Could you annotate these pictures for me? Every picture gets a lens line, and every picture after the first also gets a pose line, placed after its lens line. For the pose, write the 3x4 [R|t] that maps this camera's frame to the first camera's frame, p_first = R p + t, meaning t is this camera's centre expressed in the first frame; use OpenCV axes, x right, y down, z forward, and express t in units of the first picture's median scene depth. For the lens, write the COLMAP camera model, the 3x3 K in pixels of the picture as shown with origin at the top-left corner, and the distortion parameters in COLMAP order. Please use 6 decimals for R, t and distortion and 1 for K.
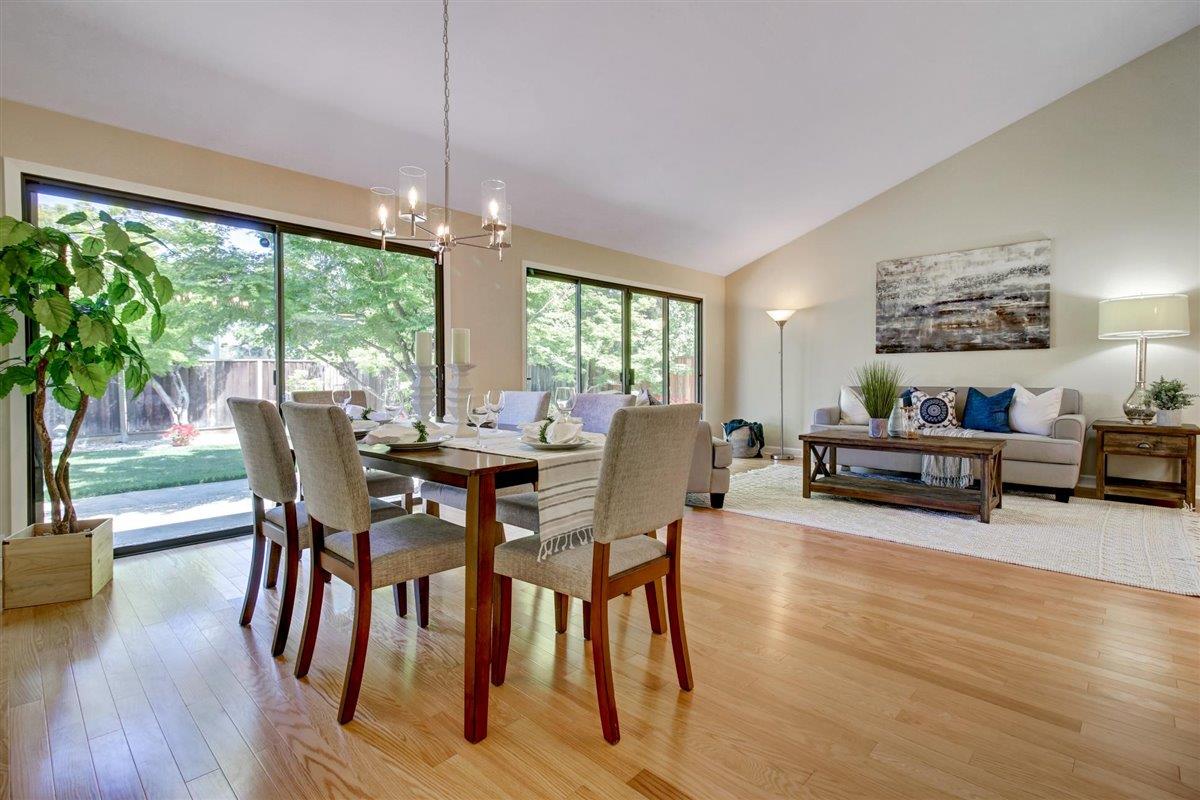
lens RADIAL K [[579.9, 0, 603.0], [0, 579.9, 394.5], [0, 0, 1]] dist [-0.005515, -0.001620]
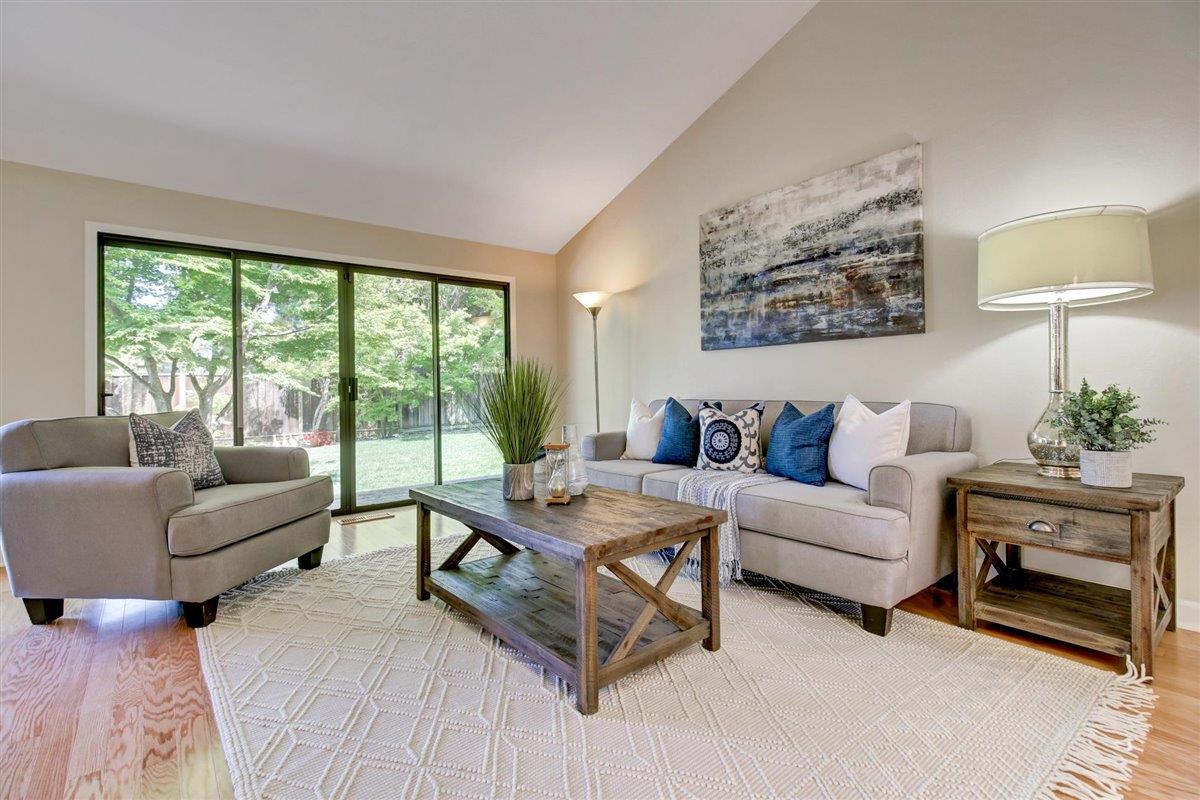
lens RADIAL K [[562.2, 0, 604.5], [0, 562.2, 391.3], [0, 0, 1]] dist [0.011531, -0.008302]
pose [[0.991862, -0.012575, -0.126692, 0.504488], [0.010547, 0.999806, -0.016663, -0.015067], [0.126877, 0.015191, 0.991802, 0.385971]]
